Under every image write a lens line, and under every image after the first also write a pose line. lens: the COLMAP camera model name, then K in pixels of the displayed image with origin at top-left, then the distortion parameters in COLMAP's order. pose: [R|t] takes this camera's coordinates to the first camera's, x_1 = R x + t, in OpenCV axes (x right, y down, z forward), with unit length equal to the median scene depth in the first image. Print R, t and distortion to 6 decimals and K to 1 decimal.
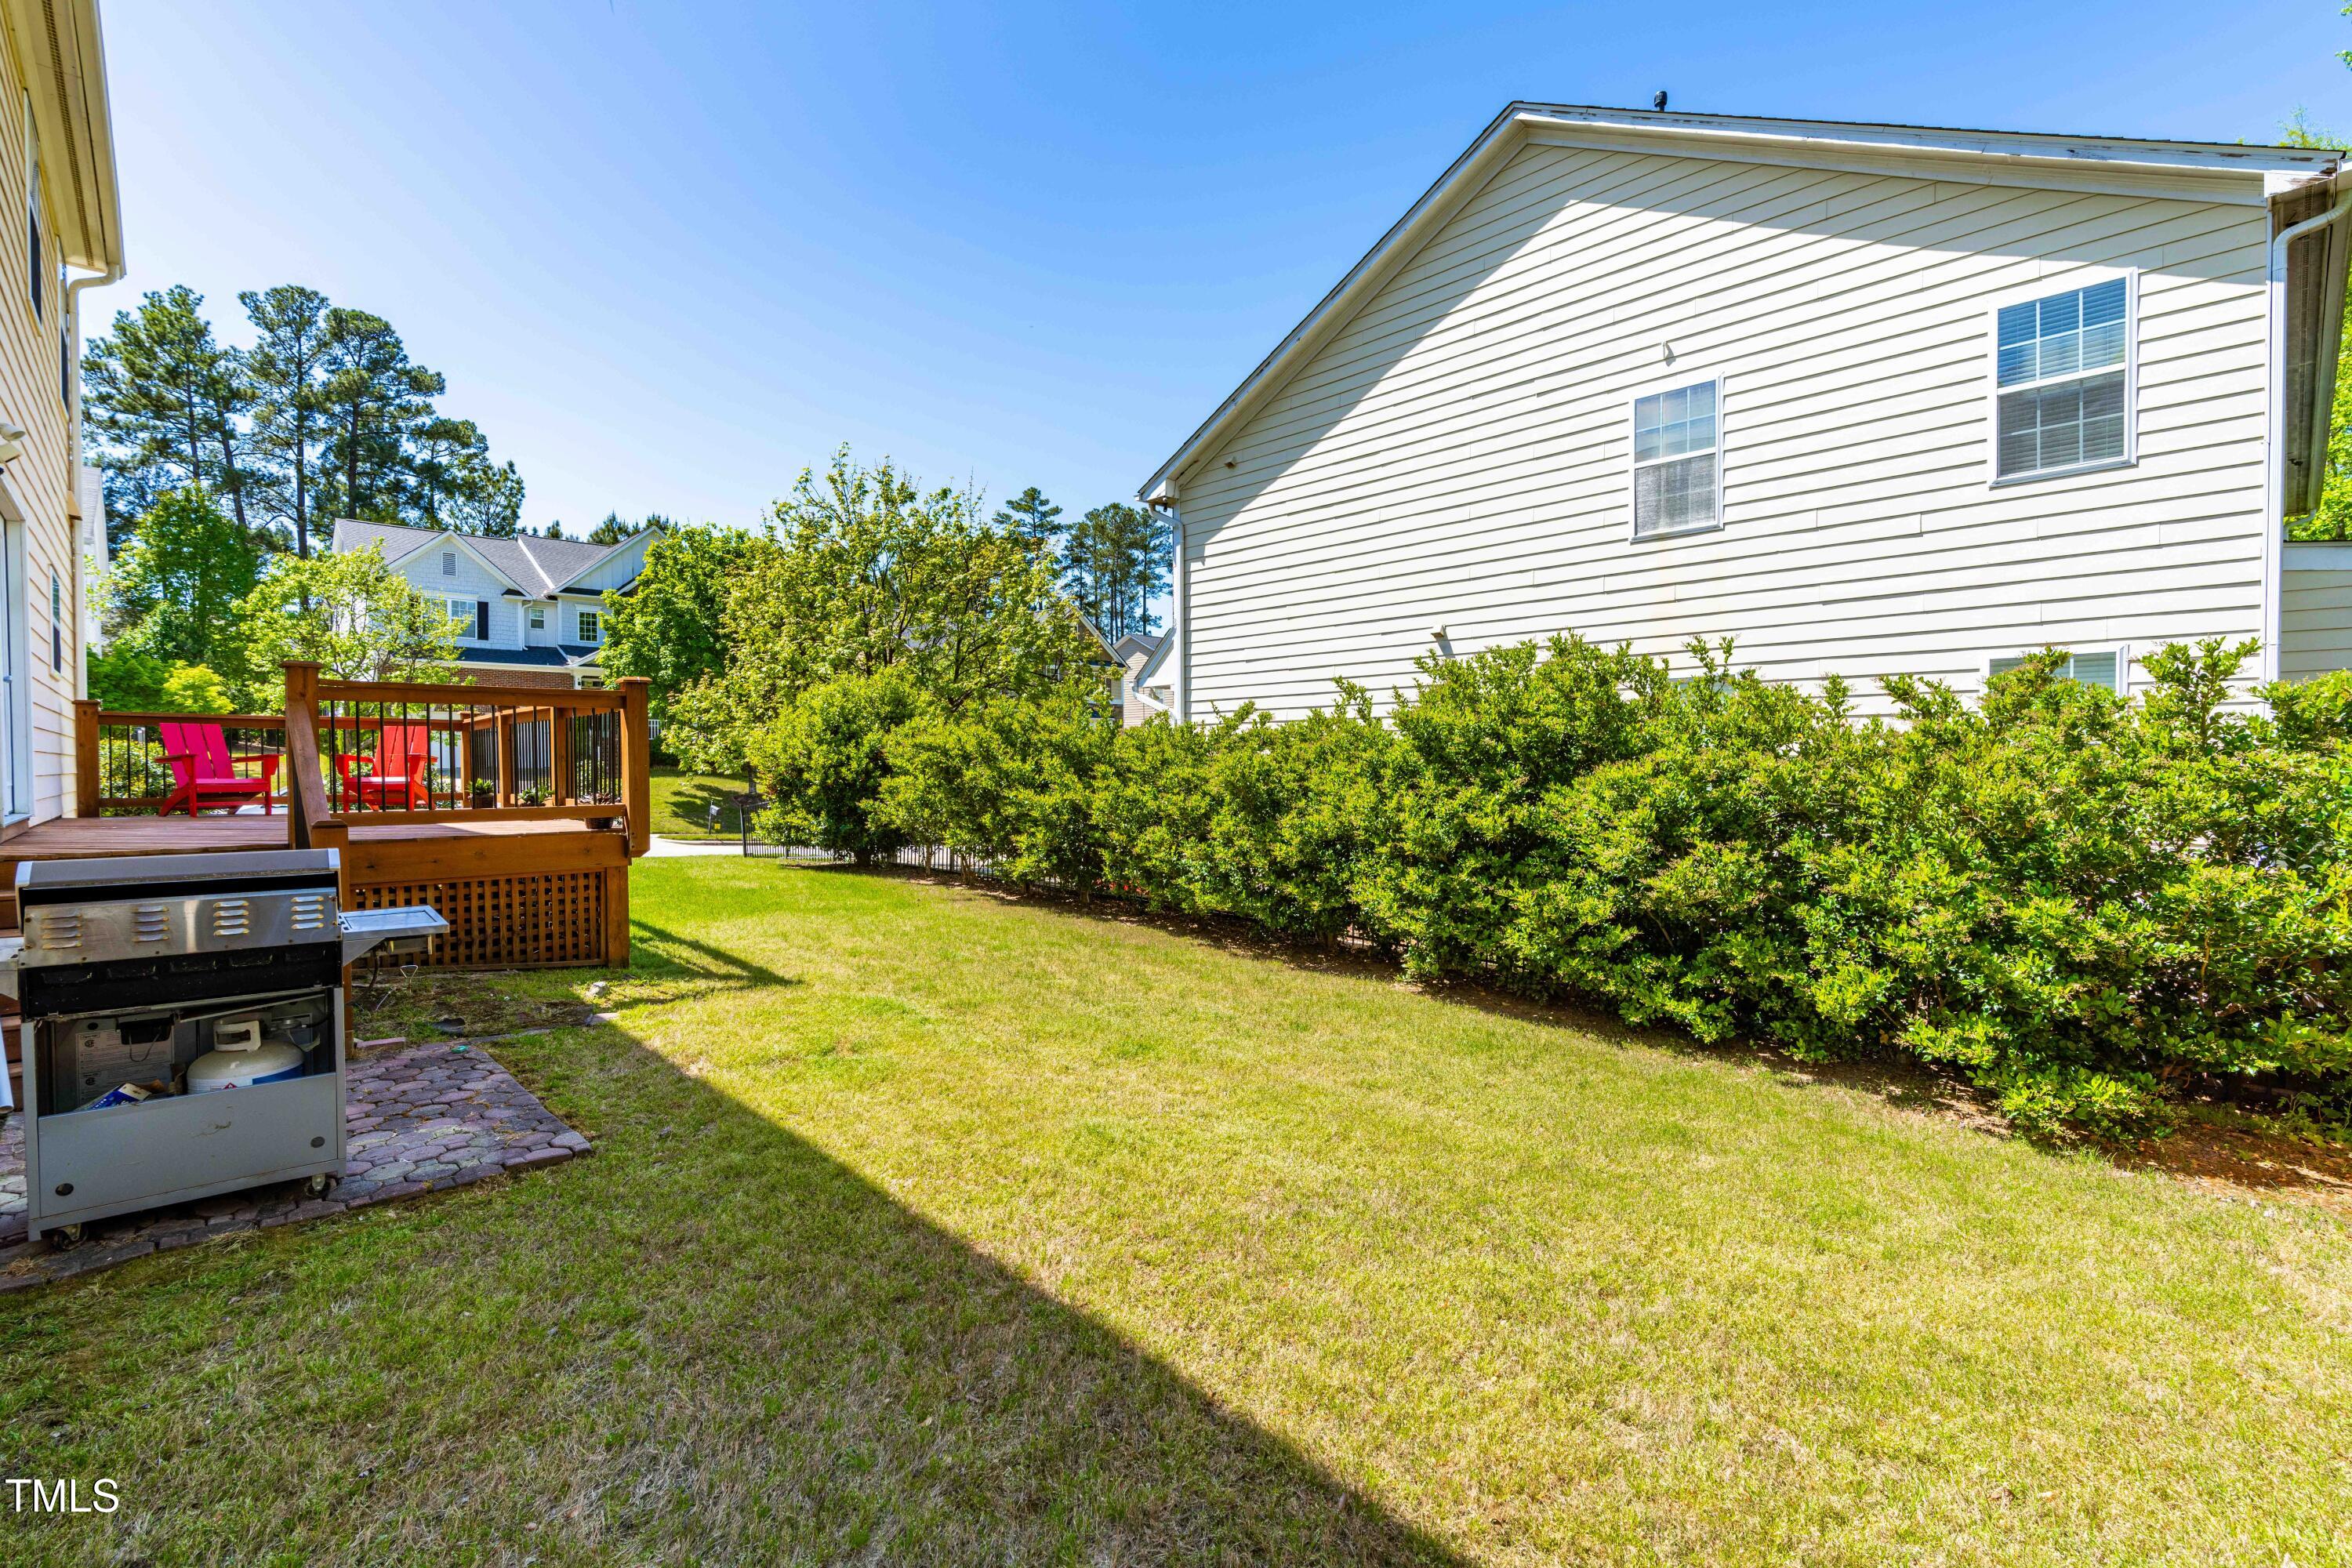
lens RADIAL K [[1062.2, 0, 1182.9], [0, 1062.2, 776.0], [0, 0, 1]] dist [-0.013044, 0.004875]
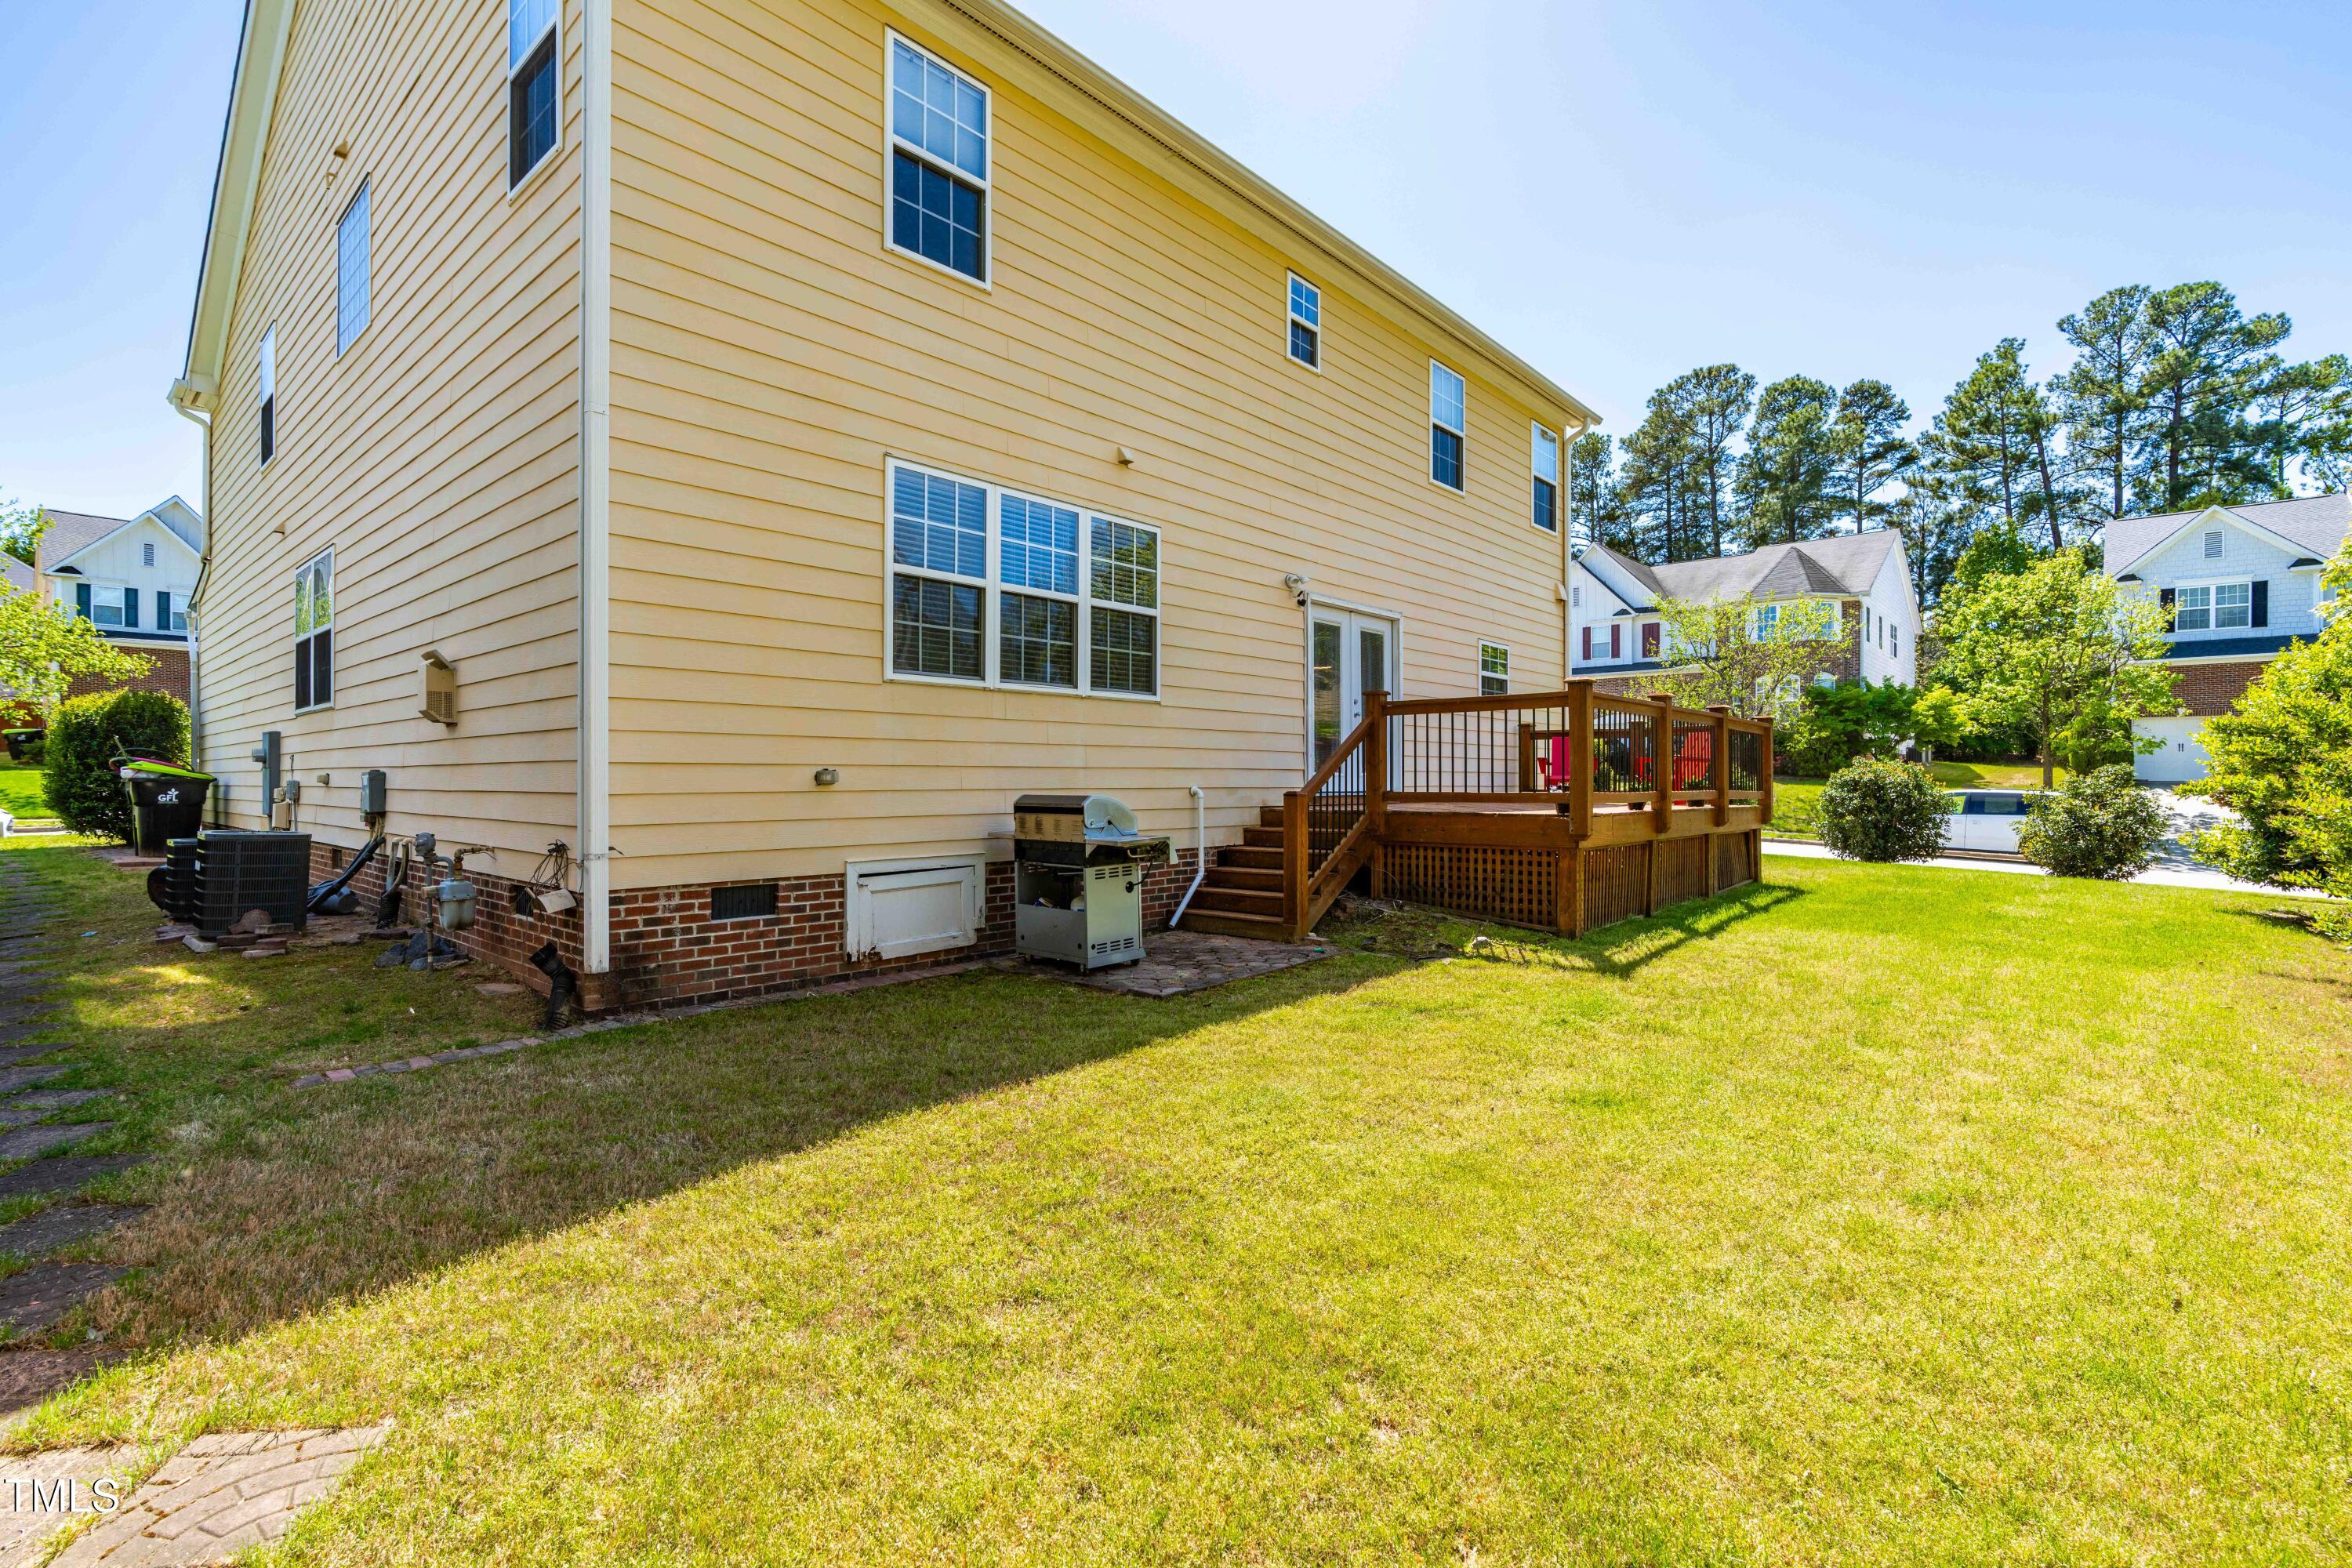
lens RADIAL K [[1073.3, 0, 1180.7], [0, 1073.3, 775.5], [0, 0, 1]] dist [-0.013783, 0.005499]
pose [[0.081674, -0.003007, -0.996655, 0.082664], [-0.014328, 0.999889, -0.004191, 0.002835], [0.996556, 0.014623, 0.081622, 0.072790]]
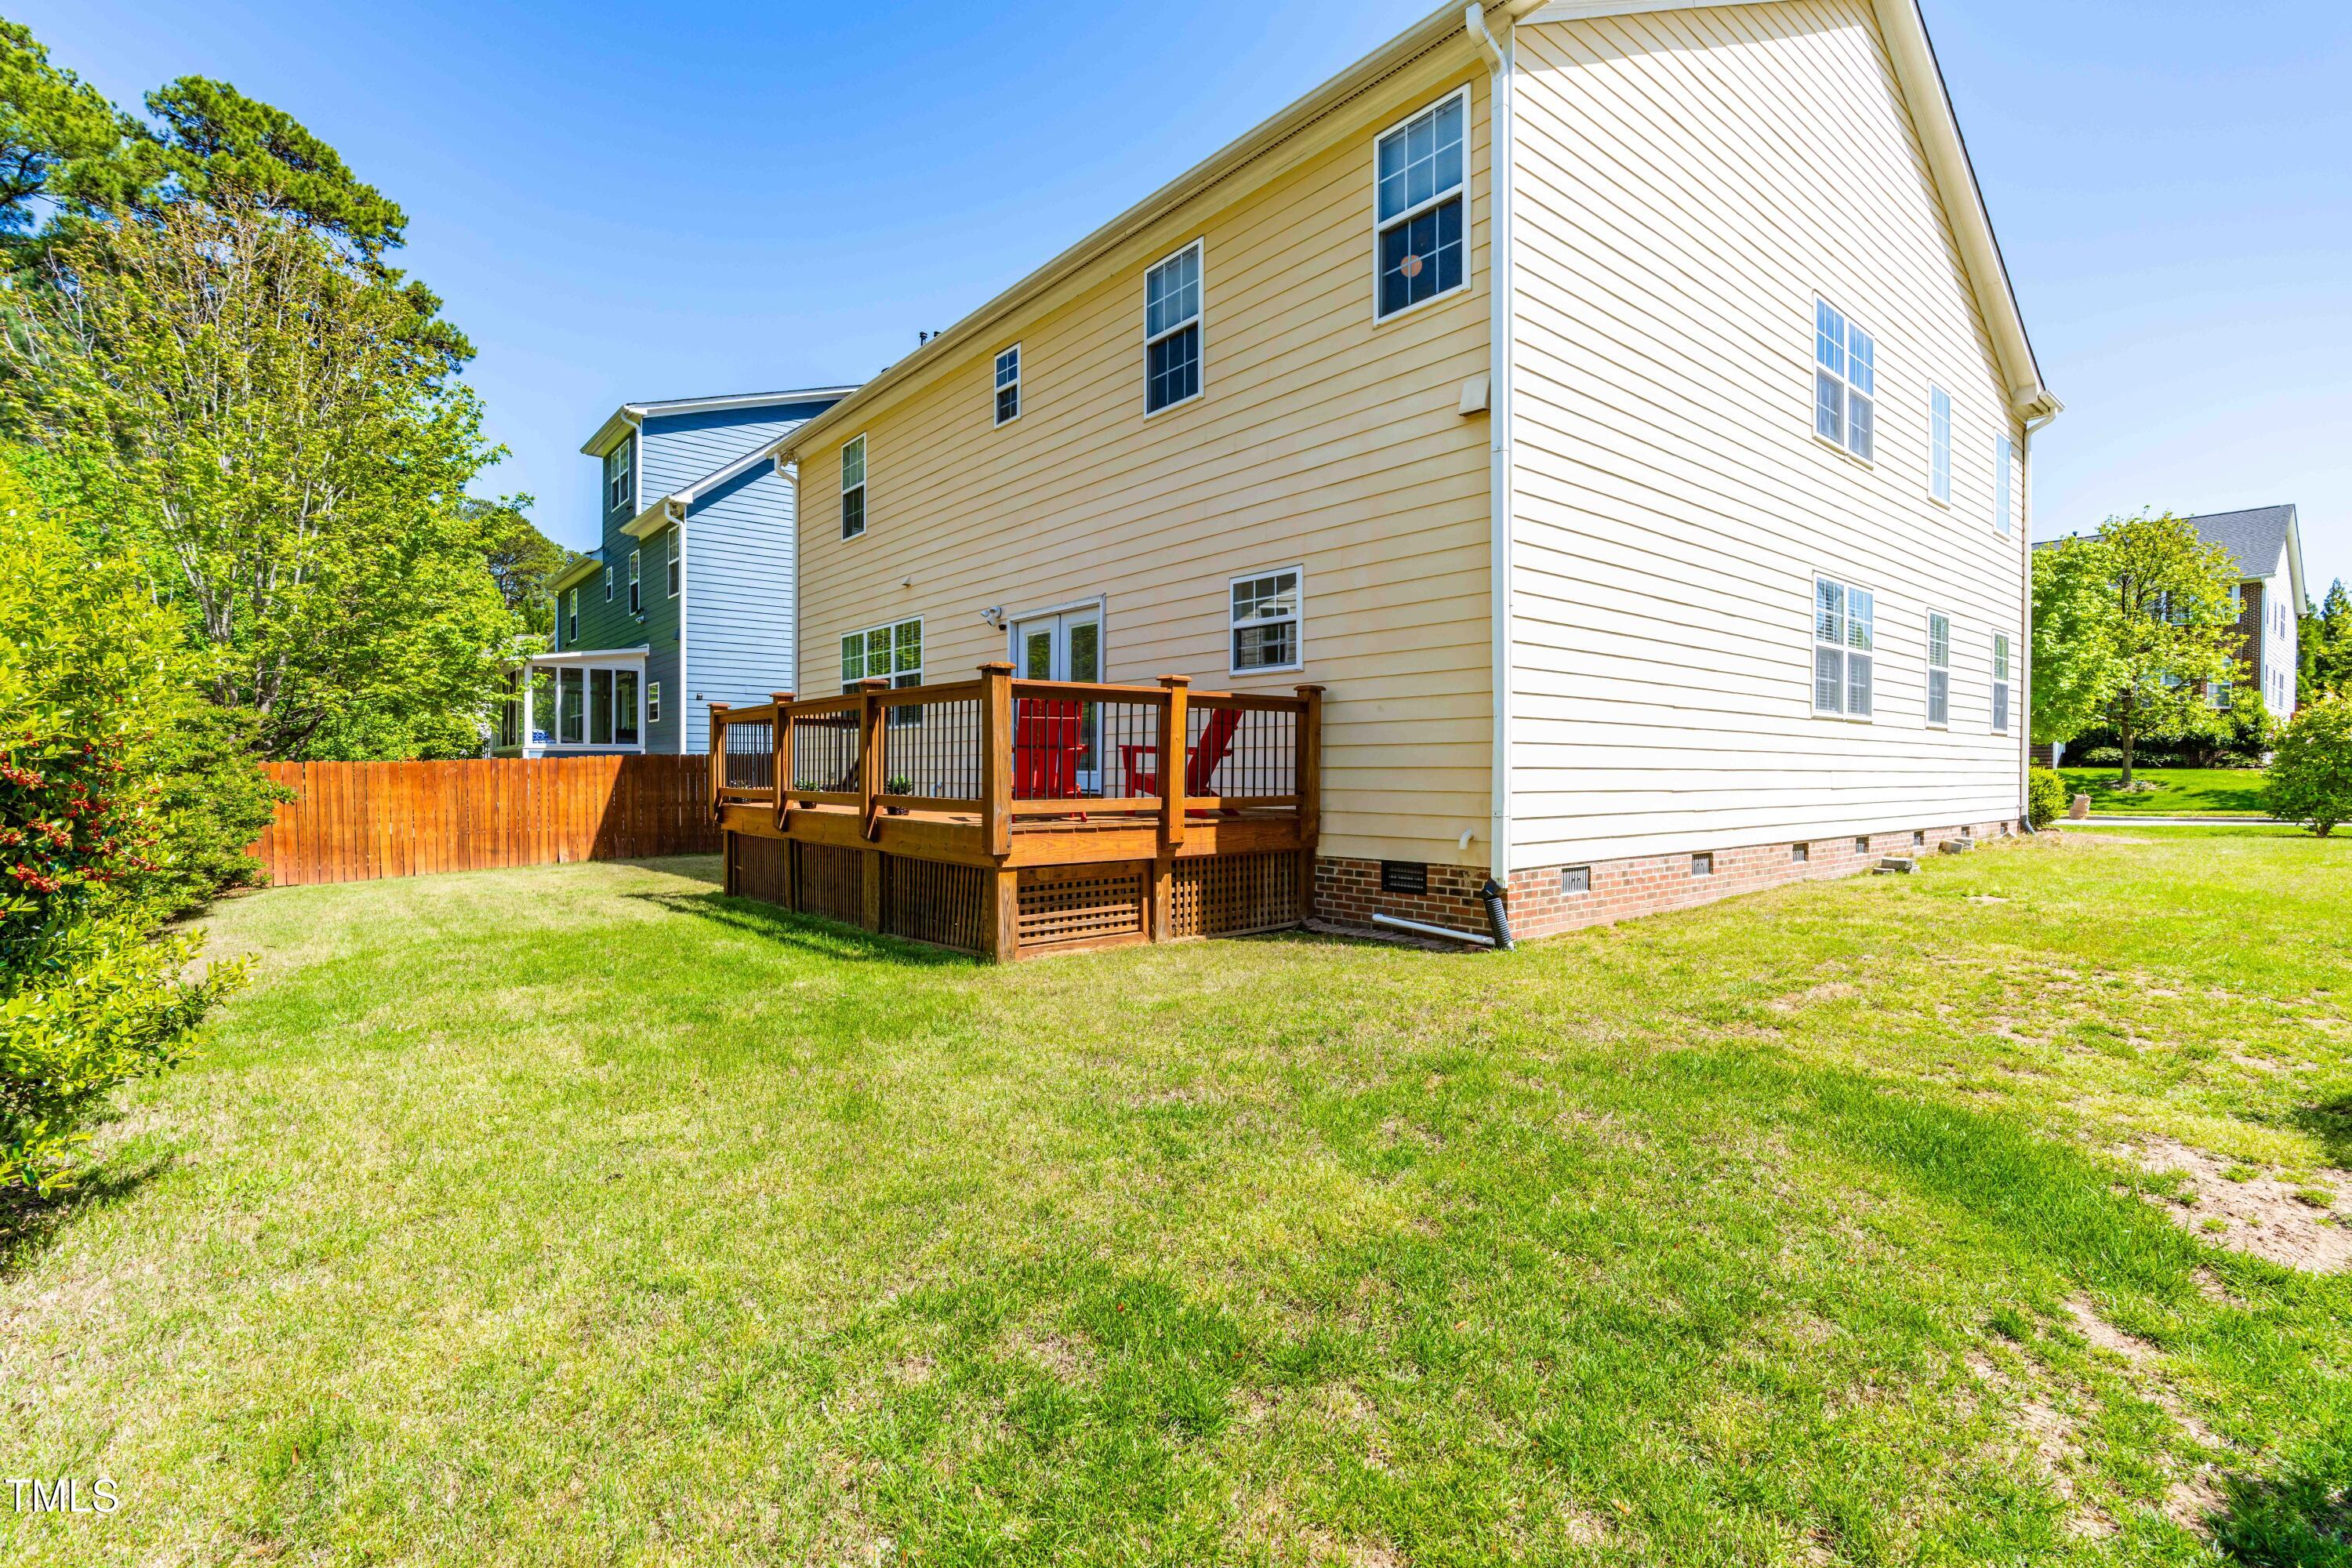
lens RADIAL K [[1081.5, 0, 1316.8], [0, 1081.5, 777.7], [0, 0, 1]] dist [-0.000586, 0.005018]
pose [[-0.999993, -0.003715, -0.000957, -0.201664], [-0.003726, 0.999931, 0.011132, -0.000805], [0.000915, 0.011136, -0.999938, 0.367704]]
